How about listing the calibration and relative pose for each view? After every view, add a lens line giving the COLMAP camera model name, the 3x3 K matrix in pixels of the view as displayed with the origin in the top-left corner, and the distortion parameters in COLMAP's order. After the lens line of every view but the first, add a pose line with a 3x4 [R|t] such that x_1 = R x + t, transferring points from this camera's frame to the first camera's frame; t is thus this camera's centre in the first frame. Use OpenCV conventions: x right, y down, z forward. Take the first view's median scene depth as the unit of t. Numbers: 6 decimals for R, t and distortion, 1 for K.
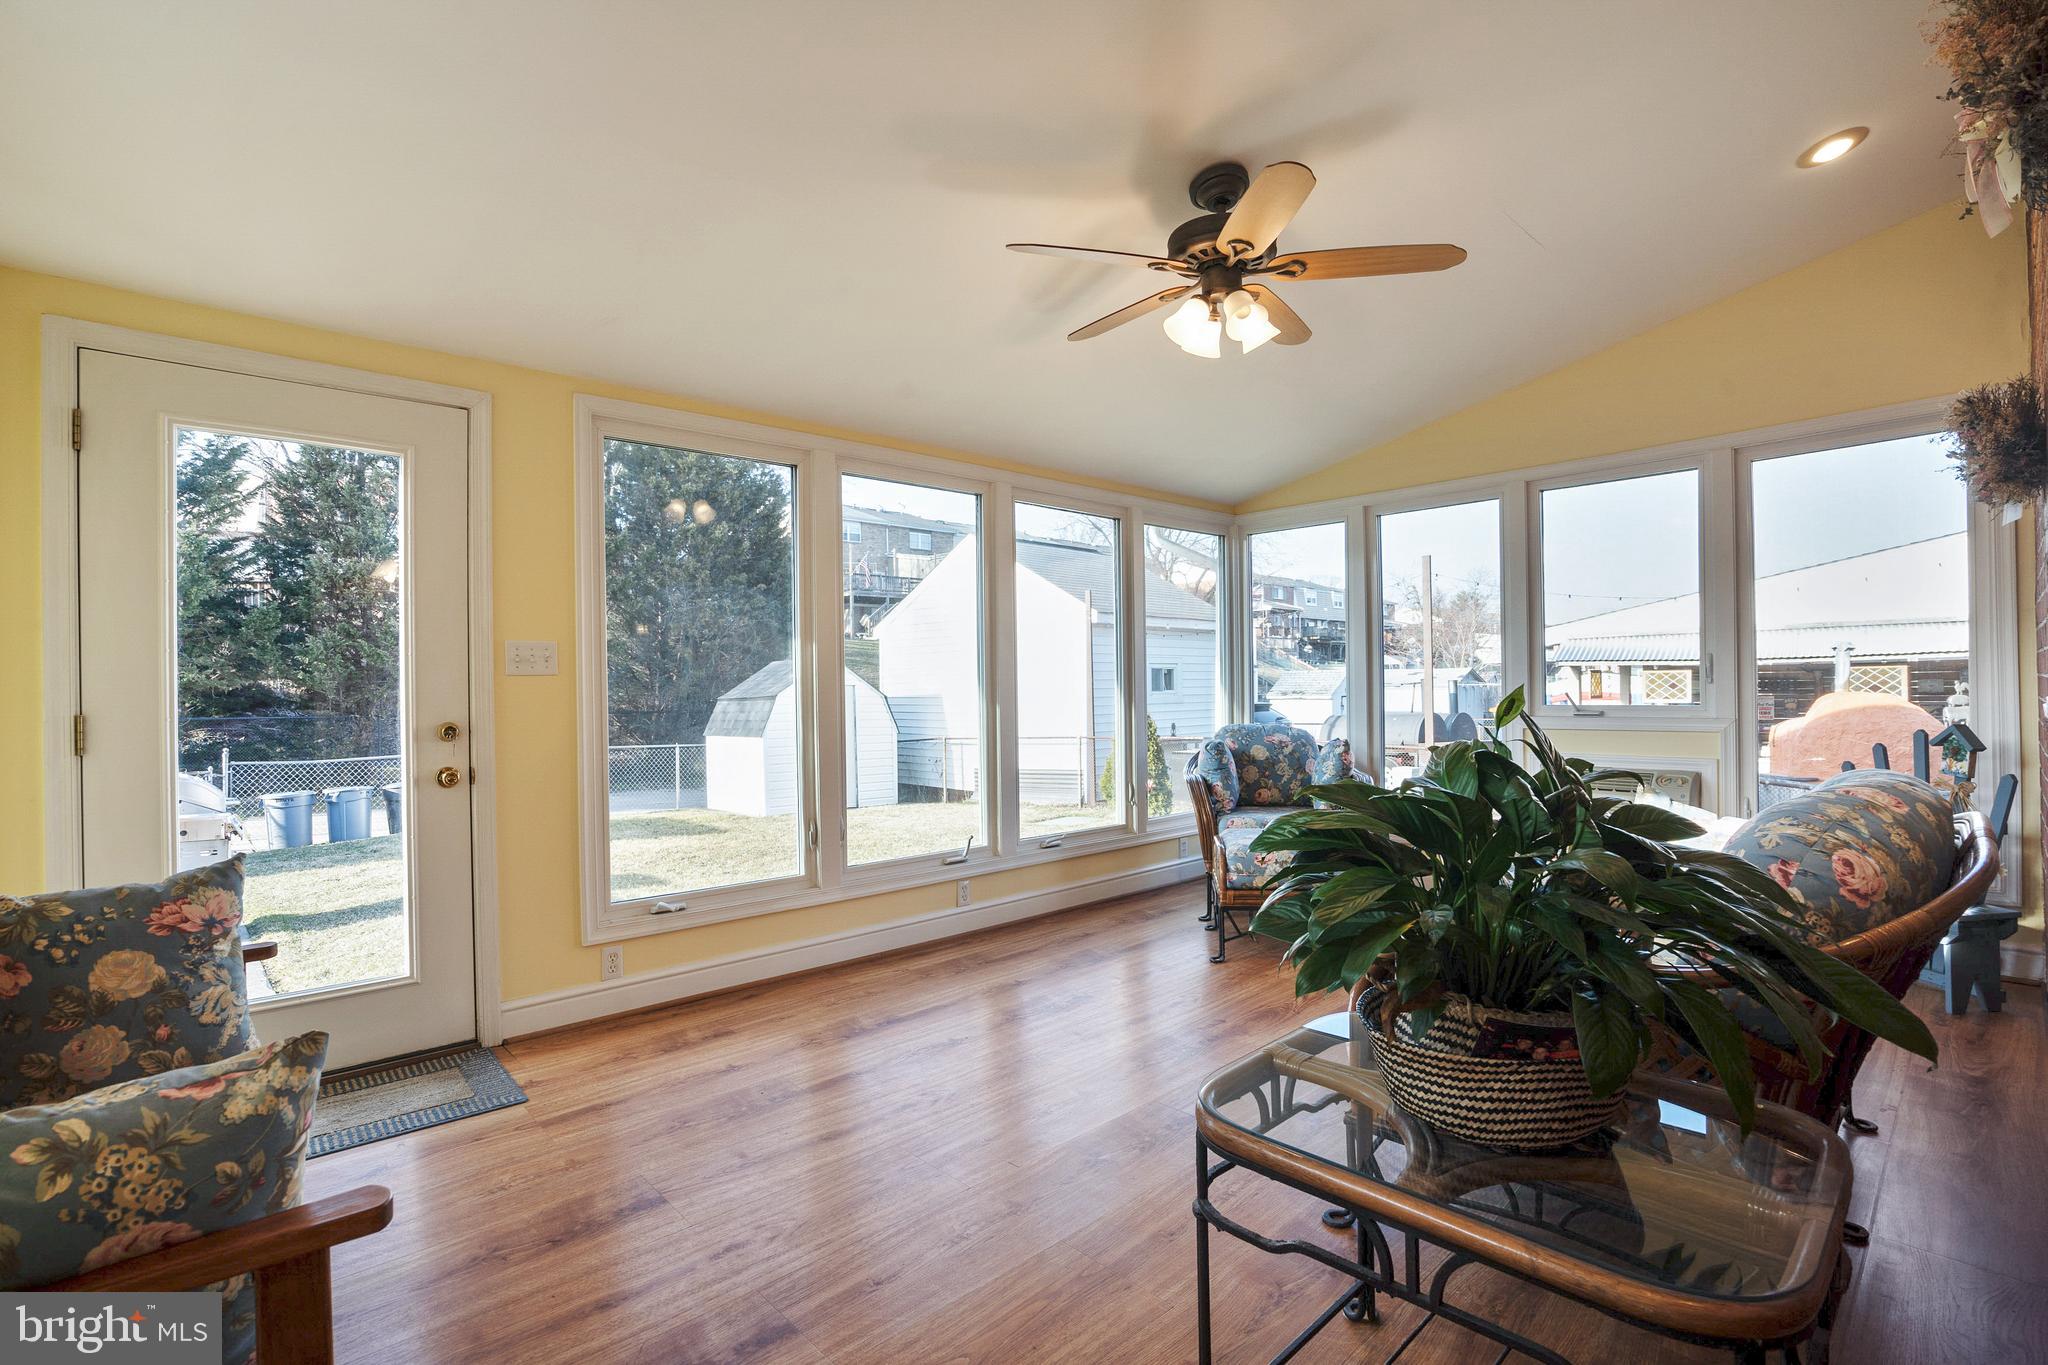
lens RADIAL K [[943.4, 0, 1010.8], [0, 943.4, 676.3], [0, 0, 1]] dist [-0.052899, 0.025267]
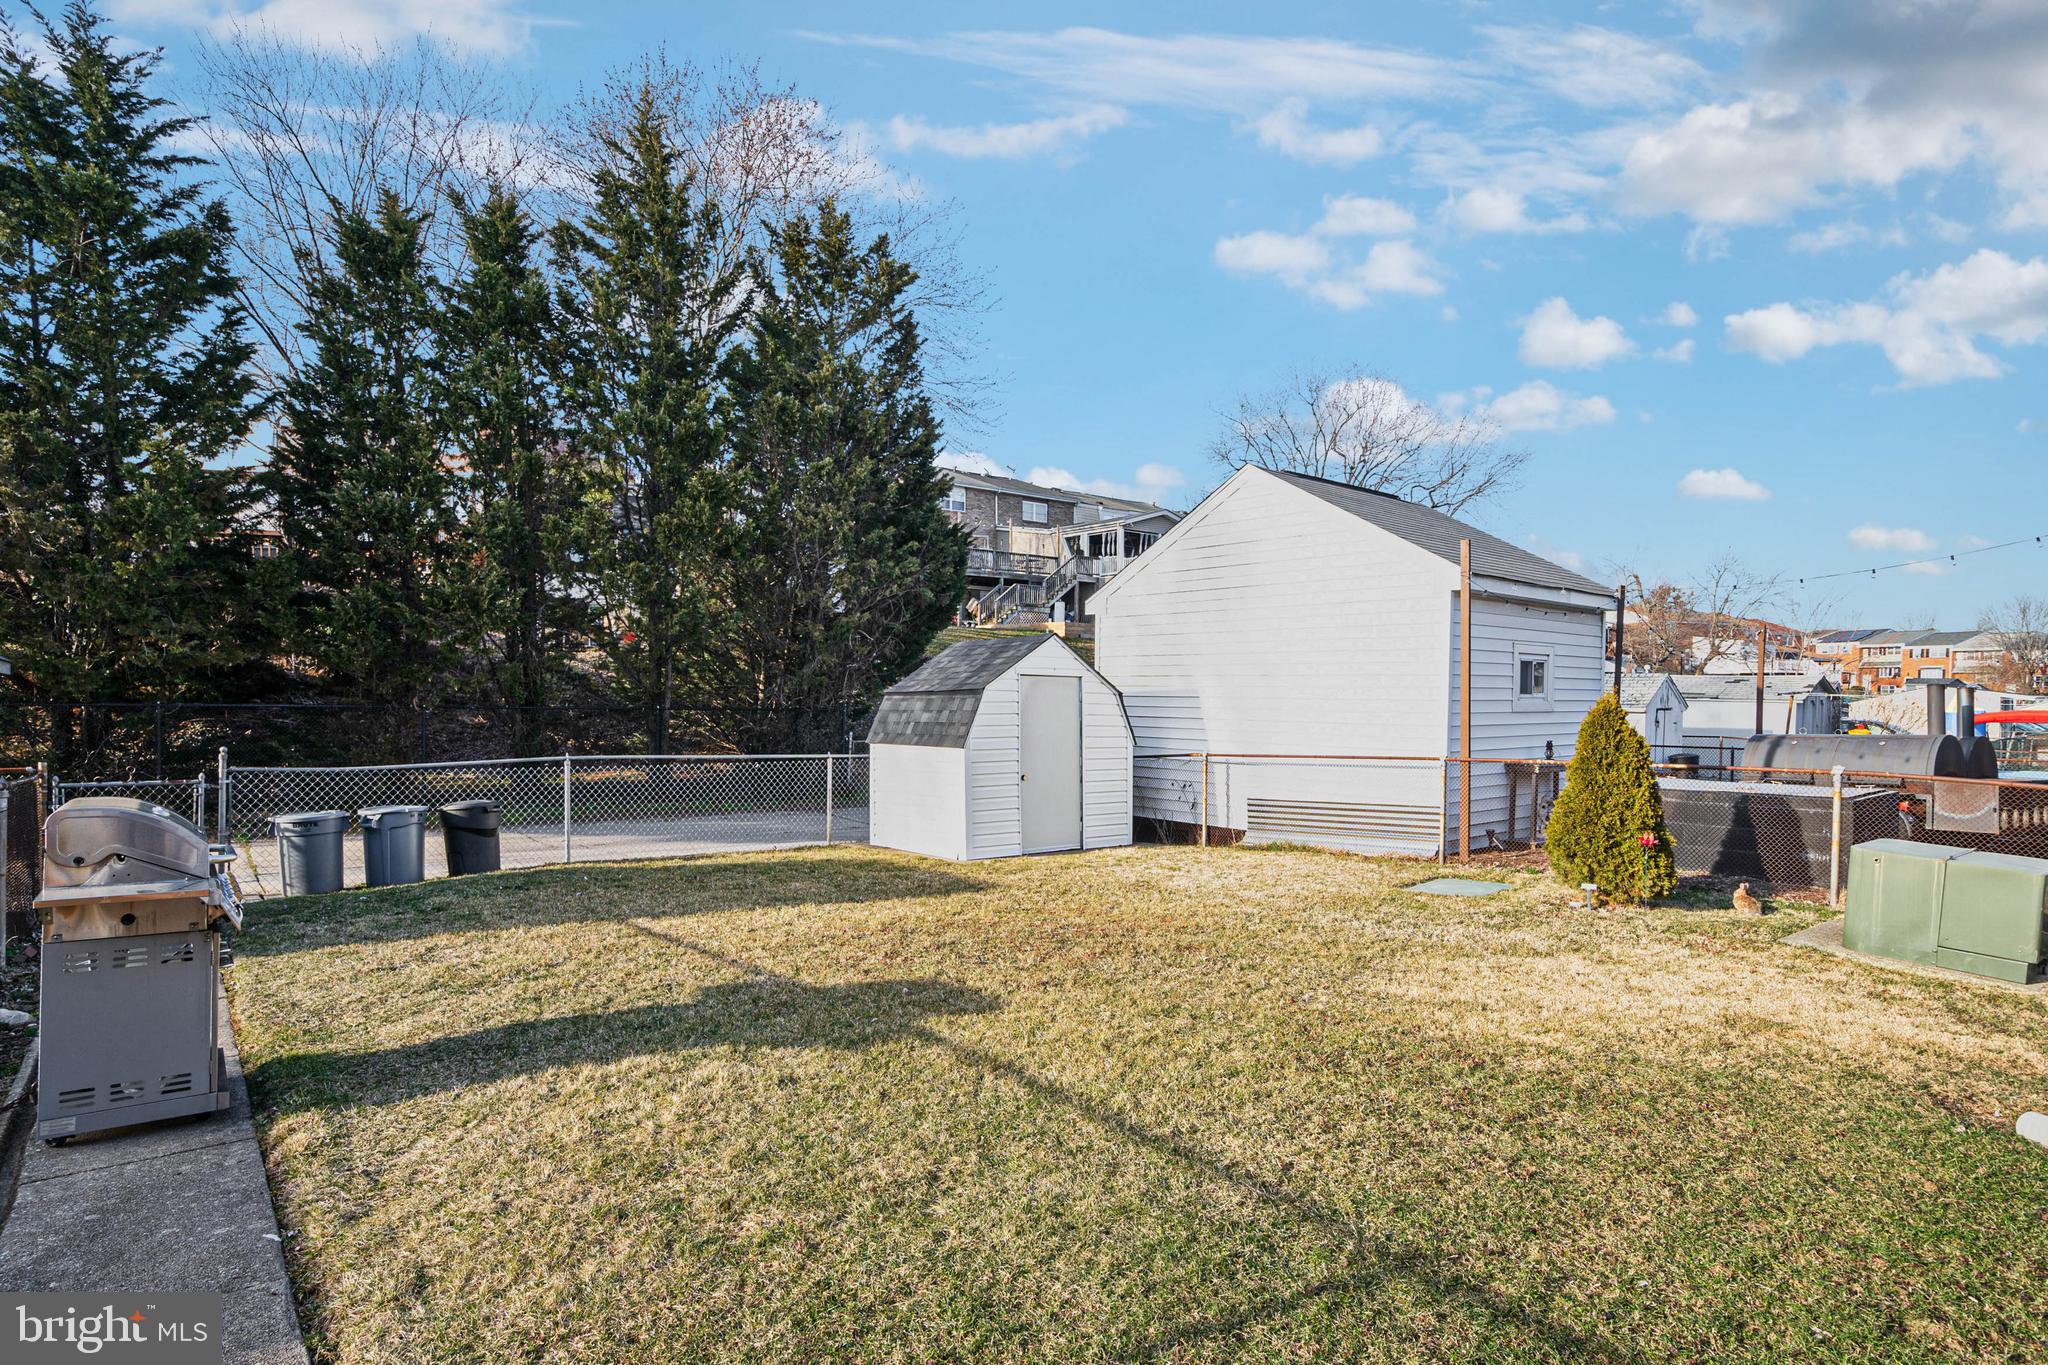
lens RADIAL K [[1125.4, 0, 1021.7], [0, 1125.4, 710.0], [0, 0, 1]] dist [-0.003314, -0.000527]
pose [[0.995380, 0.021937, -0.093479, -0.125211], [-0.019216, 0.999368, 0.029904, 0.009934], [0.094076, -0.027970, 0.995172, 0.152131]]
